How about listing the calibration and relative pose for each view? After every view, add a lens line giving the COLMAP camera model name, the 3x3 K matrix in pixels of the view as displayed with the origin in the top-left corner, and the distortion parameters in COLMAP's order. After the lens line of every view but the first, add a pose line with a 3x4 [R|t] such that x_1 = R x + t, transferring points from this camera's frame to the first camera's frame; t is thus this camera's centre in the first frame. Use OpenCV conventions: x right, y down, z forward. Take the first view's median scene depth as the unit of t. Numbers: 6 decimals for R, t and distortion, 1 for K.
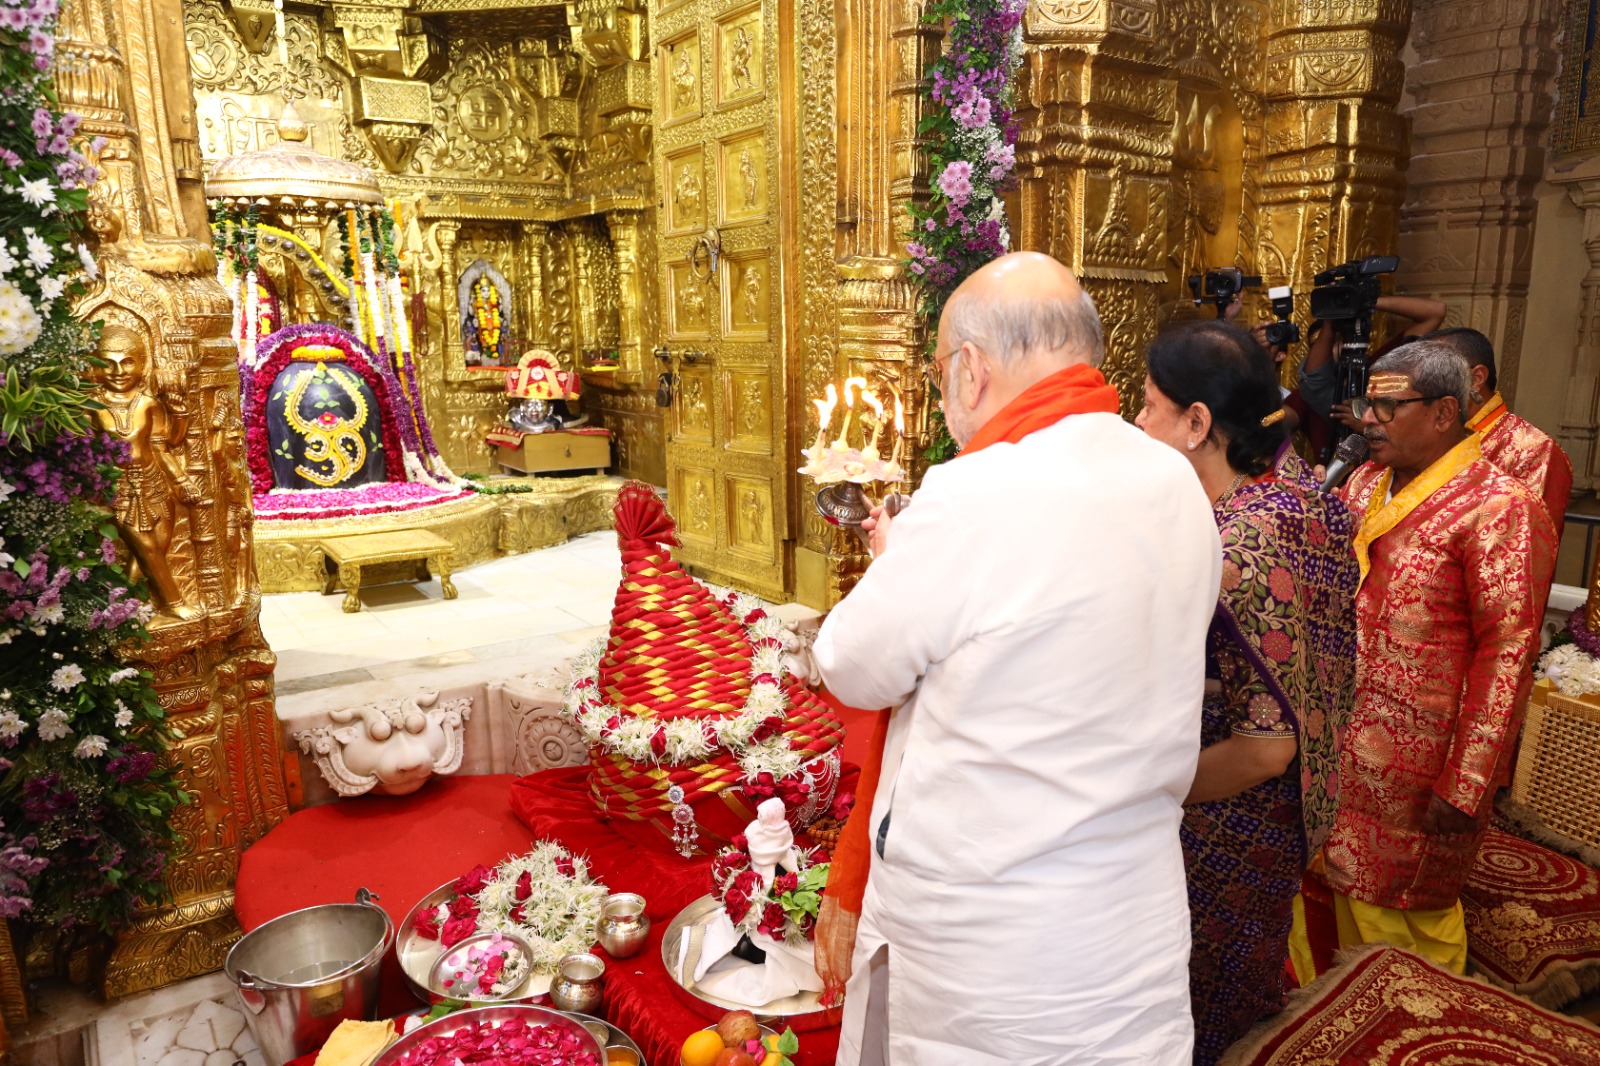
lens RADIAL K [[1049.7, 0, 800.0], [0, 1049.7, 533.0], [0, 0, 1]] dist [0.002884, 0.006299]
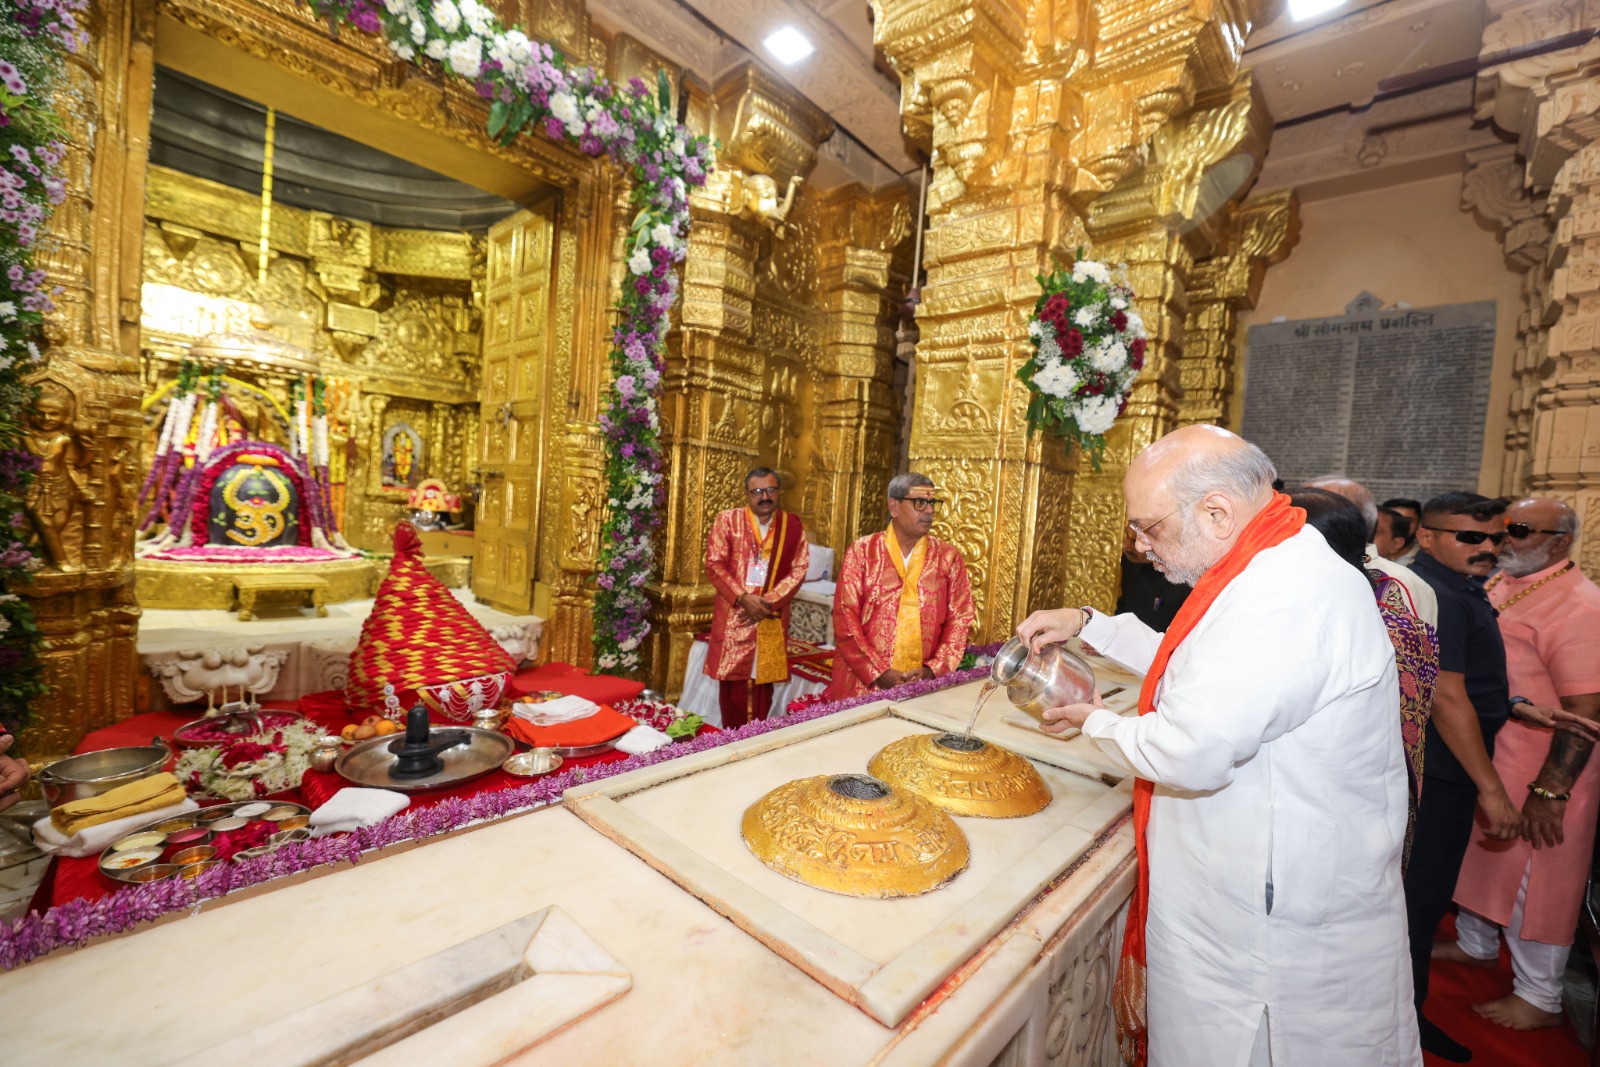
lens RADIAL K [[650.7, 0, 790.8], [0, 650.7, 526.1], [0, 0, 1]] dist [0.003228, 0.000207]
pose [[0.973963, 0.071071, 0.215280, 0.109235], [-0.036670, 0.986473, -0.159767, 0.050737], [-0.223723, 0.147713, 0.963394, -0.090782]]
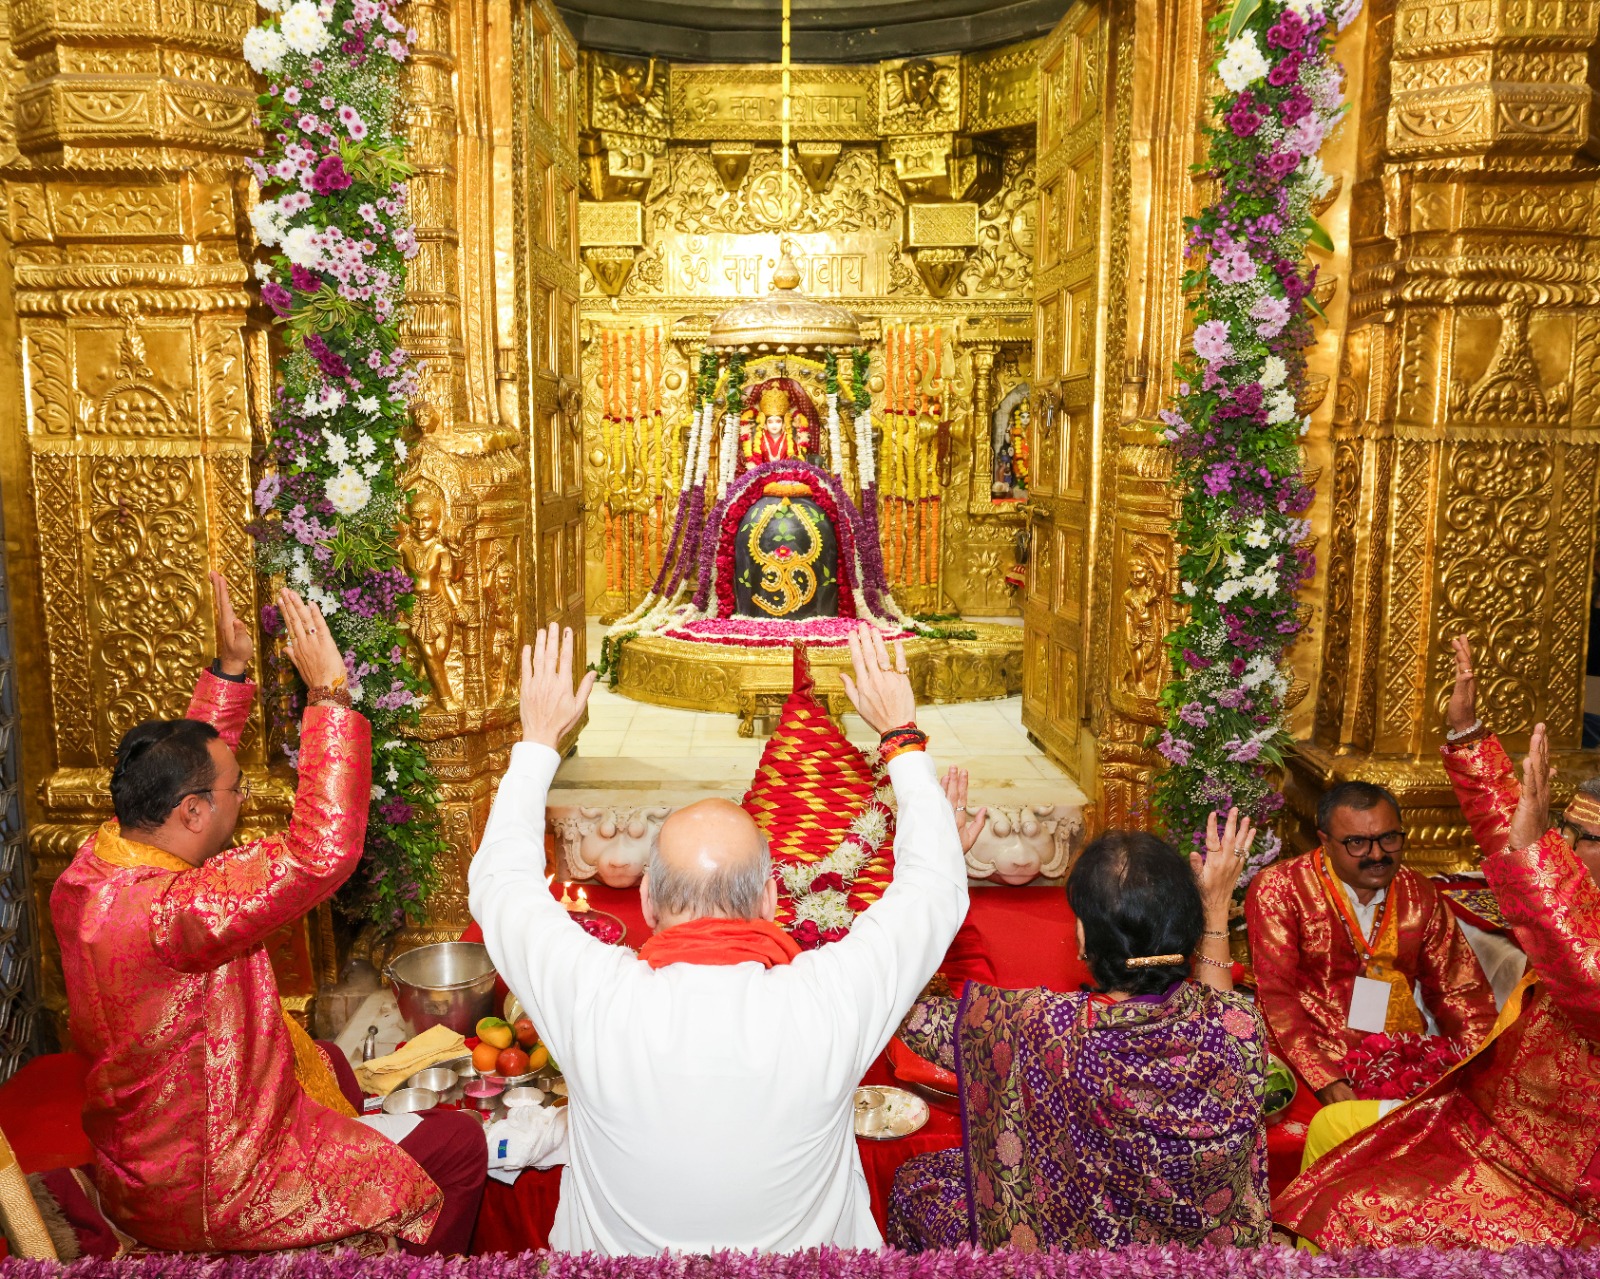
lens RADIAL K [[1271.2, 0, 798.4], [0, 1271.2, 639.1], [0, 0, 1]] dist [-0.005176, 0.000501]
pose [[0.837897, 0.094348, -0.537612, 0.246288], [-0.113405, 0.993546, -0.002386, -0.021226], [0.533917, 0.062967, 0.843189, -0.047746]]
